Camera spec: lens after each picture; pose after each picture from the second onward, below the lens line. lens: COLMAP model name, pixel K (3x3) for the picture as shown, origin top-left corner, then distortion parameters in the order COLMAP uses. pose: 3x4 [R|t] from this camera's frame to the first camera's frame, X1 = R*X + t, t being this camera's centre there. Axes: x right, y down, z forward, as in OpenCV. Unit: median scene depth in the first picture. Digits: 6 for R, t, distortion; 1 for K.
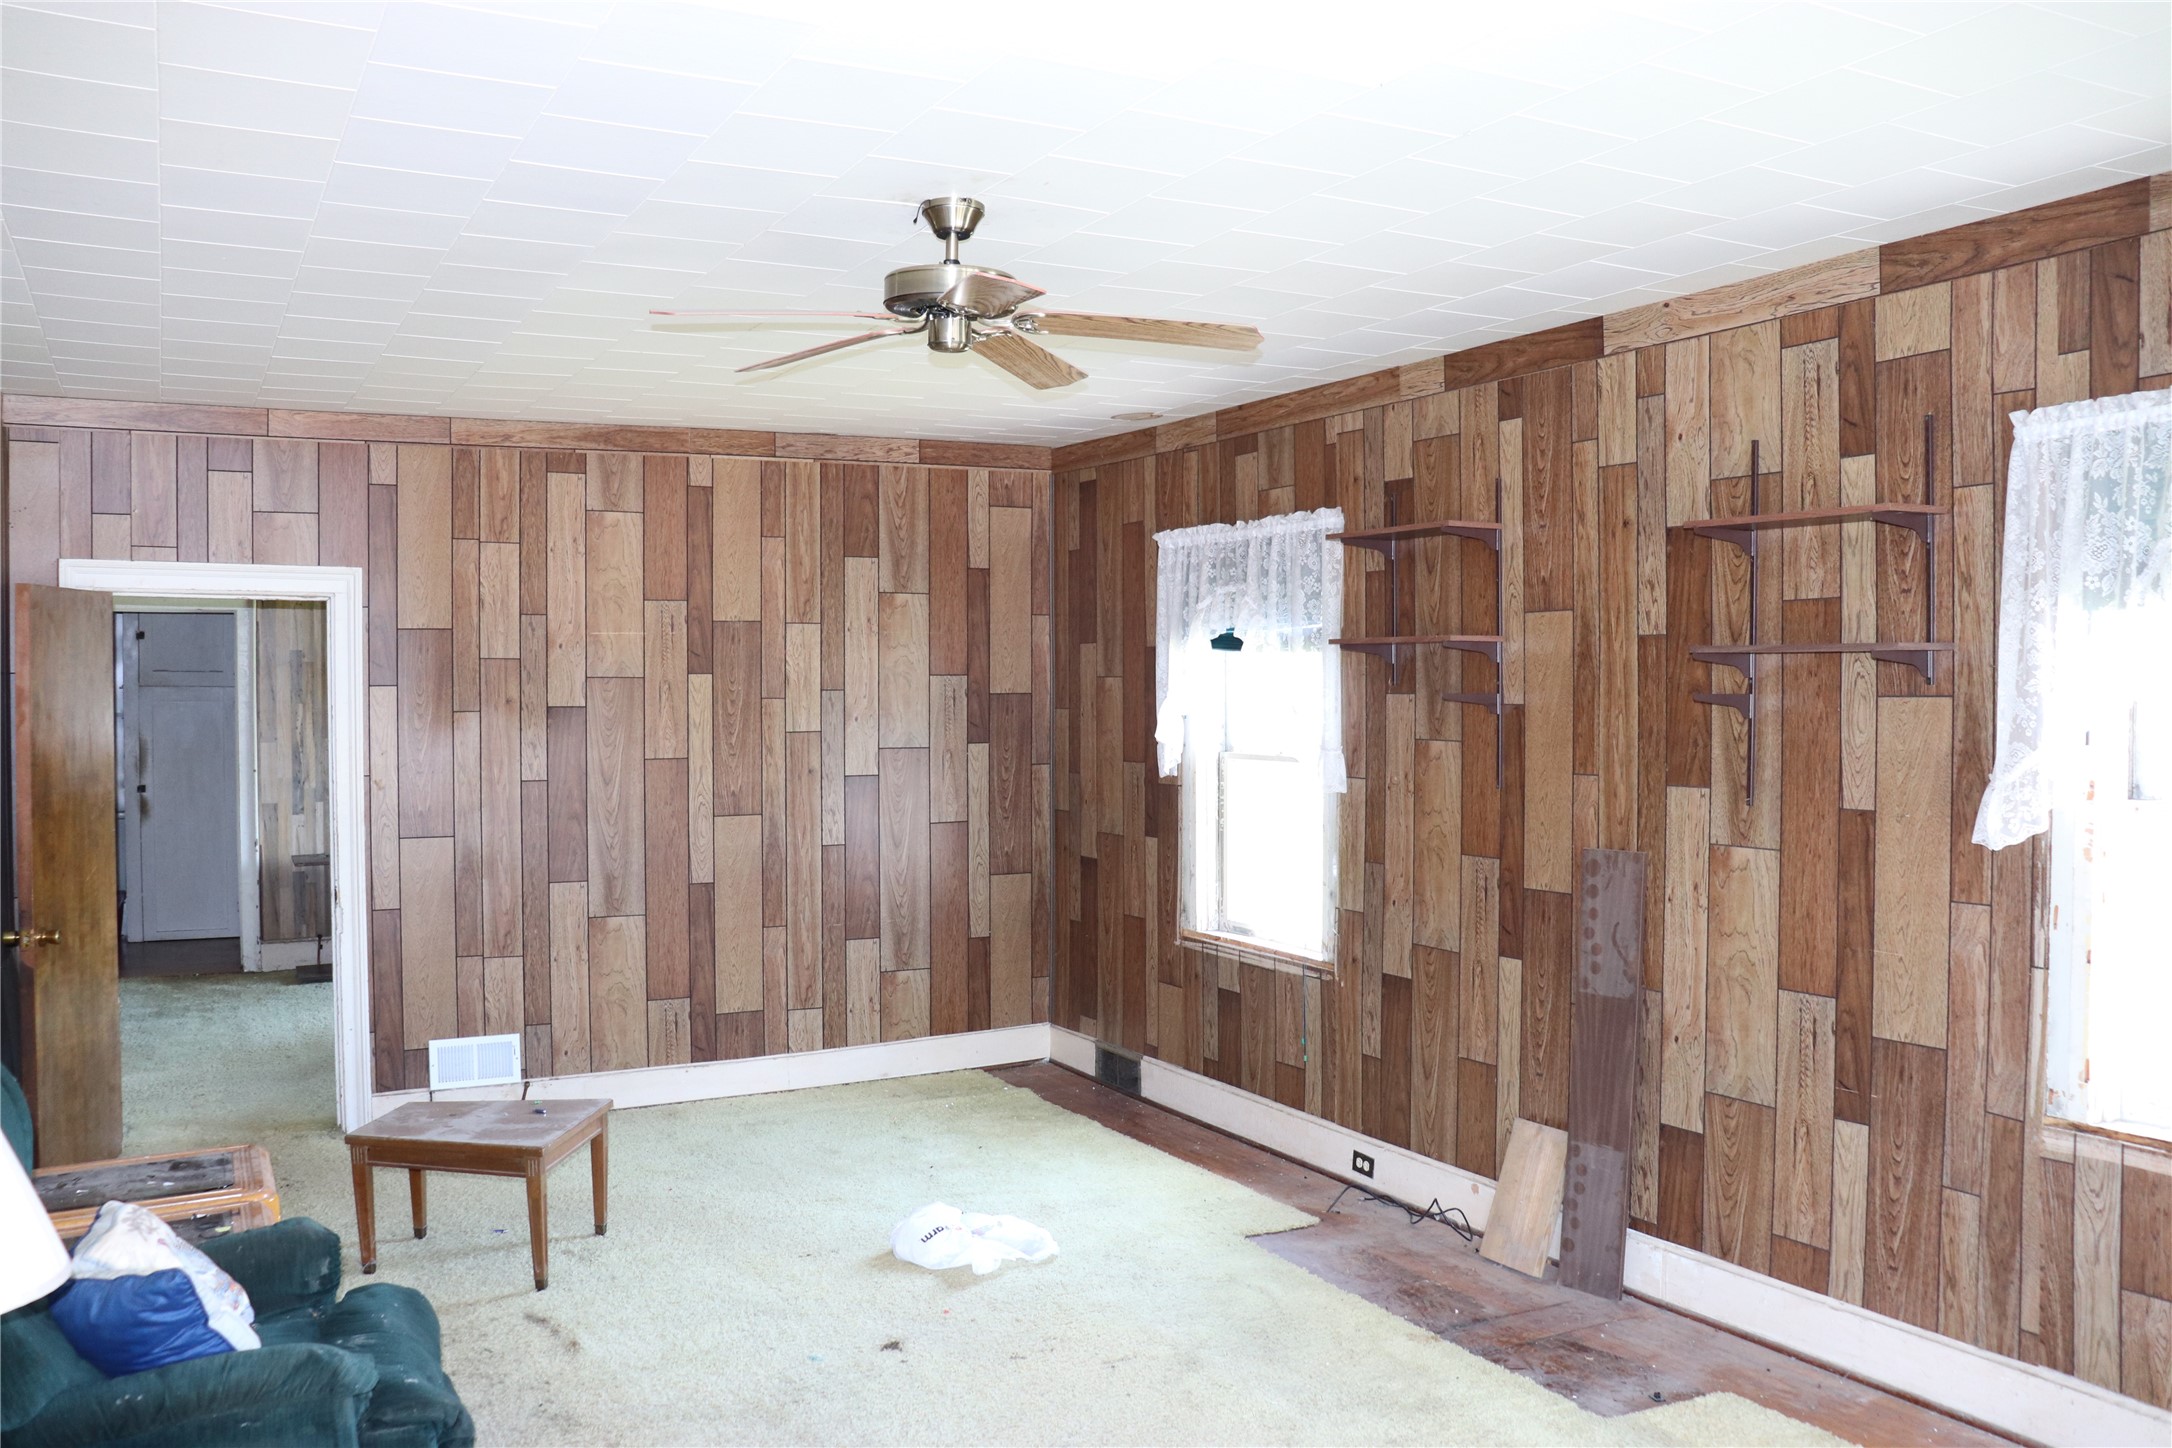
lens RADIAL K [[1801.6, 0, 1071.0], [0, 1801.6, 738.6], [0, 0, 1]] dist [-0.177050, 0.168878]
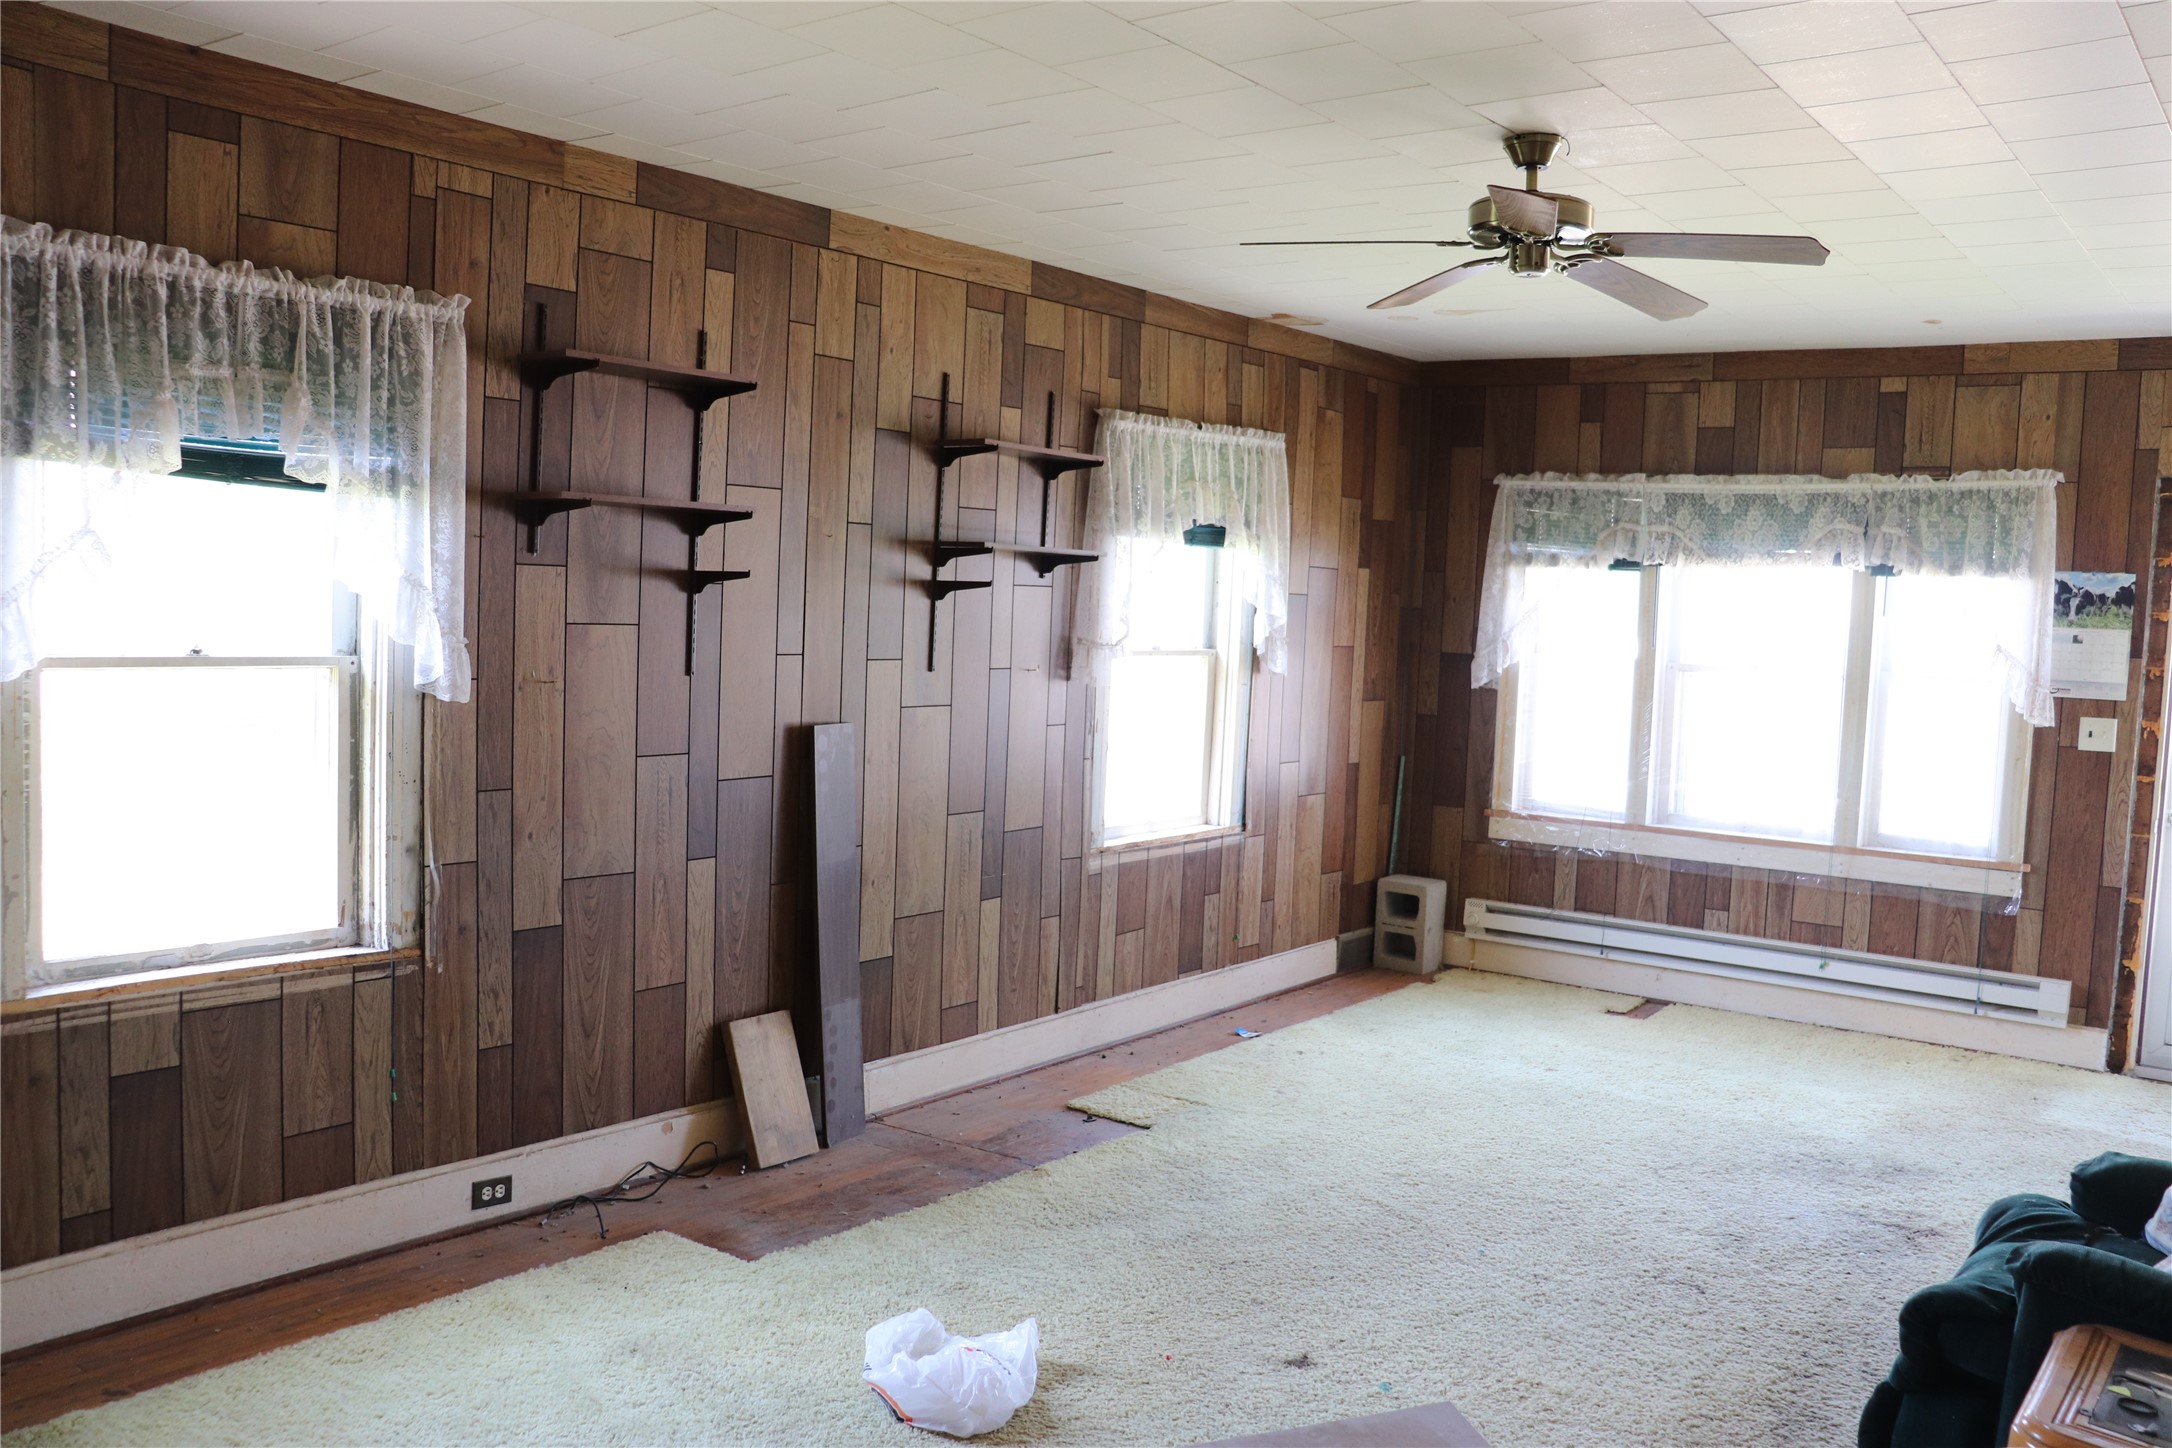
lens RADIAL K [[1792.9, 0, 1089.0], [0, 1792.9, 745.2], [0, 0, 1]] dist [-0.179802, 0.164690]
pose [[-0.421434, -0.084598, 0.902904, -0.718515], [-0.009722, 0.996004, 0.088783, -0.020630], [-0.906807, 0.028639, -0.420573, 1.304721]]
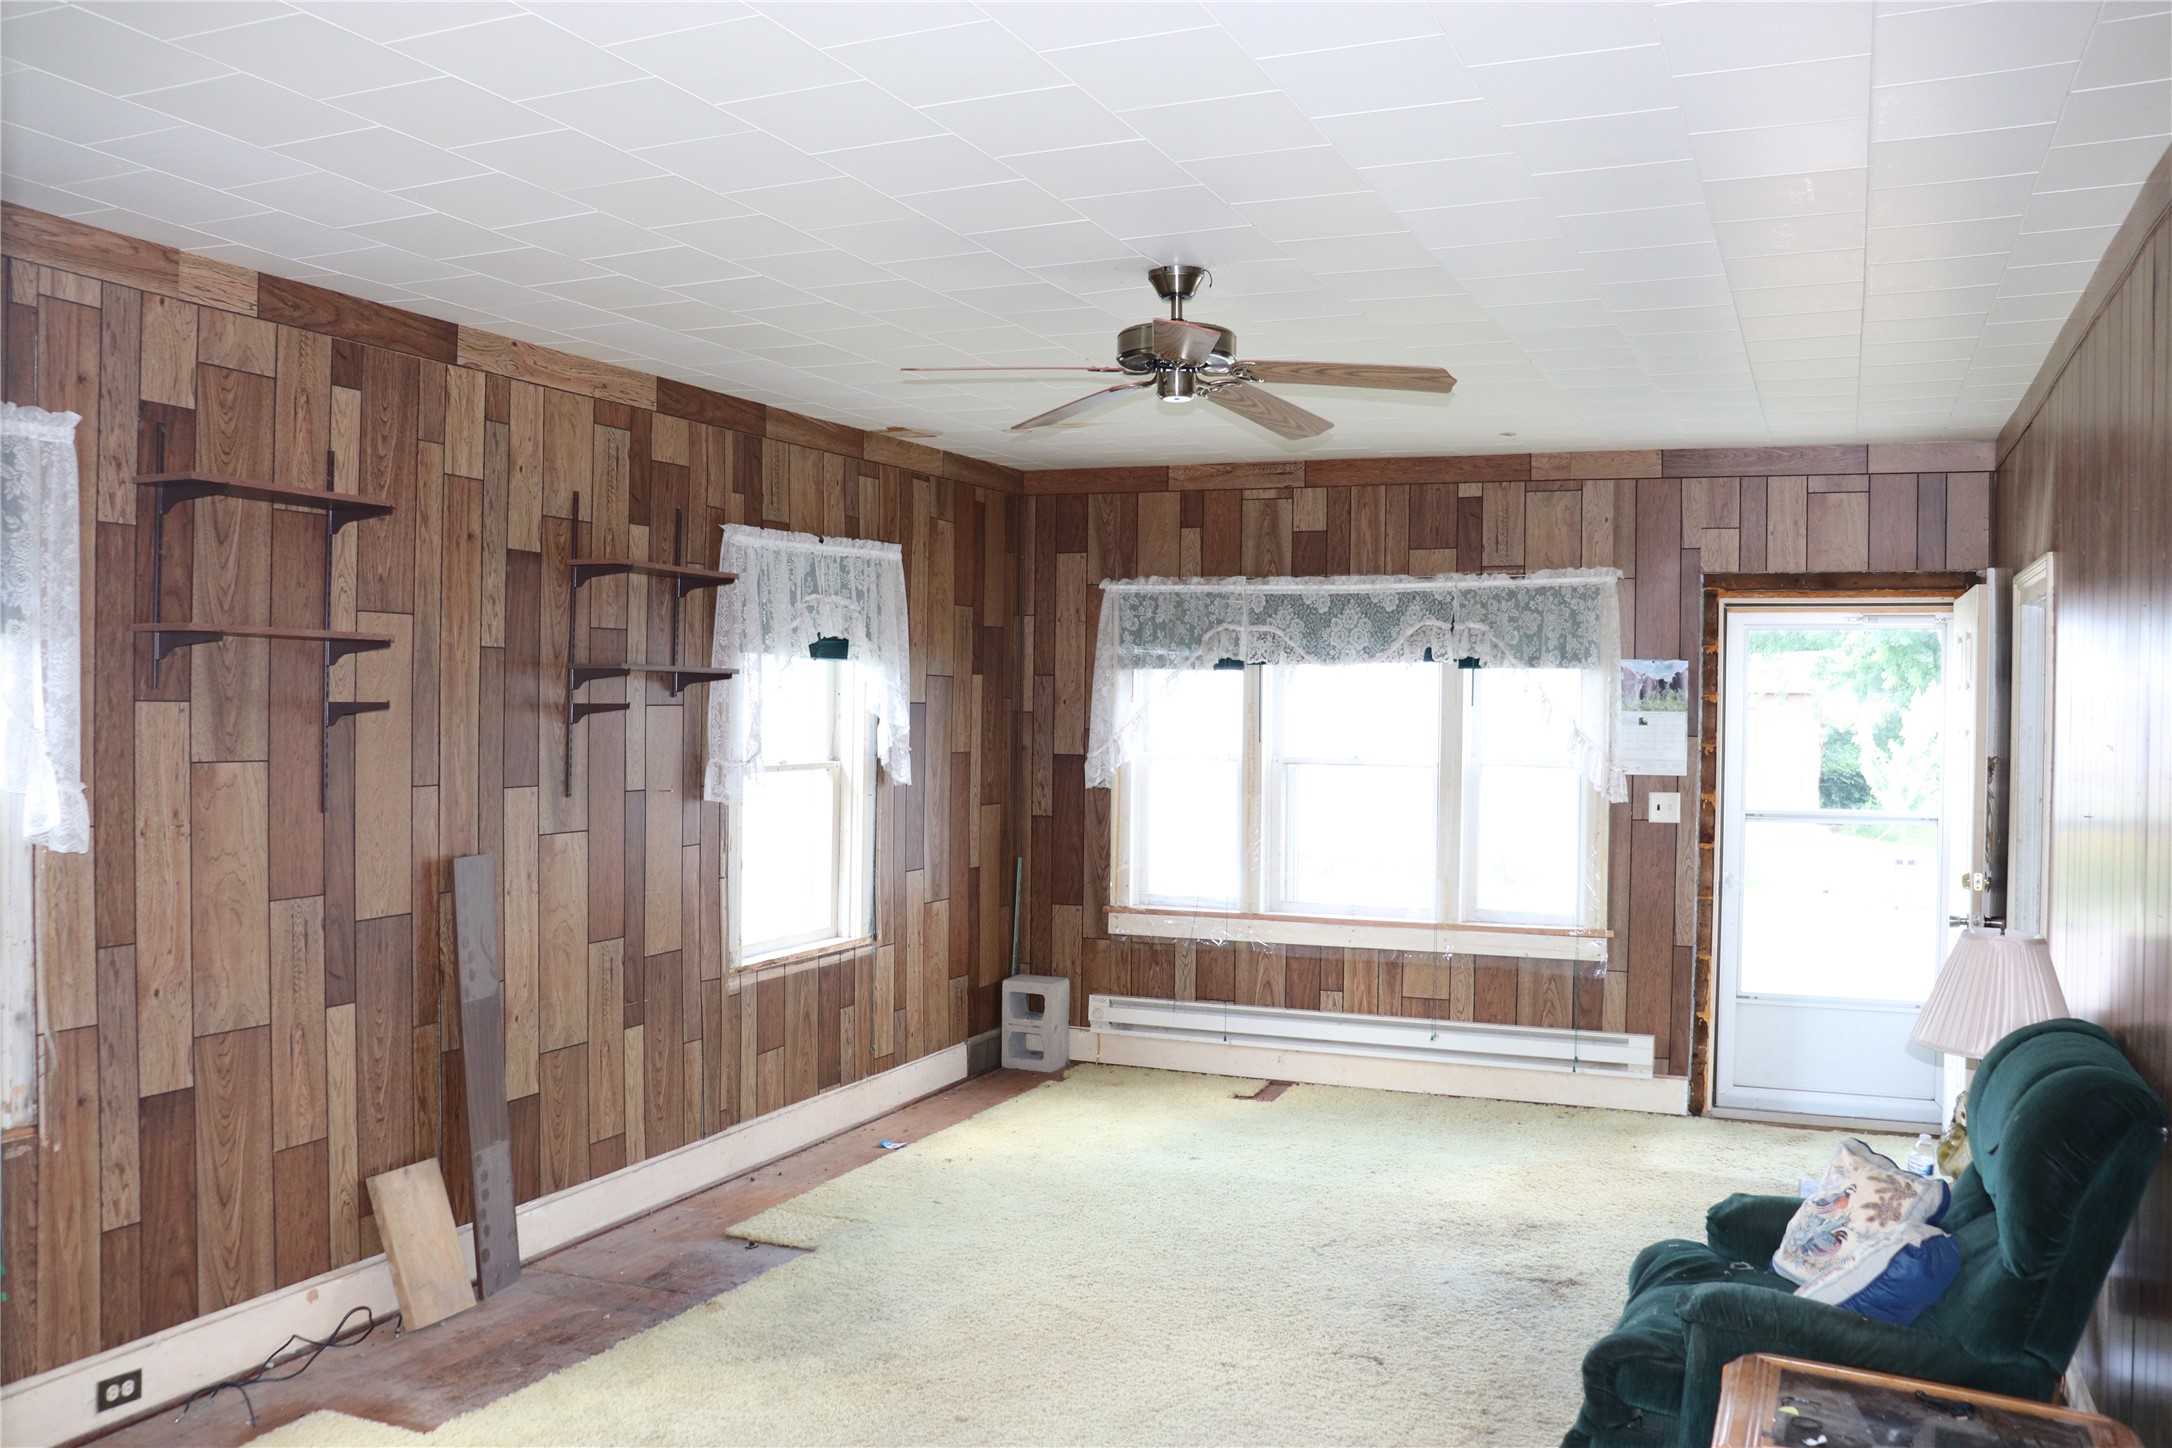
lens RADIAL K [[1791.7, 0, 1092.6], [0, 1791.7, 739.0], [0, 0, 1]] dist [-0.183664, 0.161034]
pose [[-0.631488, -0.016195, 0.775217, -0.695392], [0.014331, 0.999367, 0.032551, -0.031851], [-0.775253, 0.031665, -0.630856, 1.351143]]
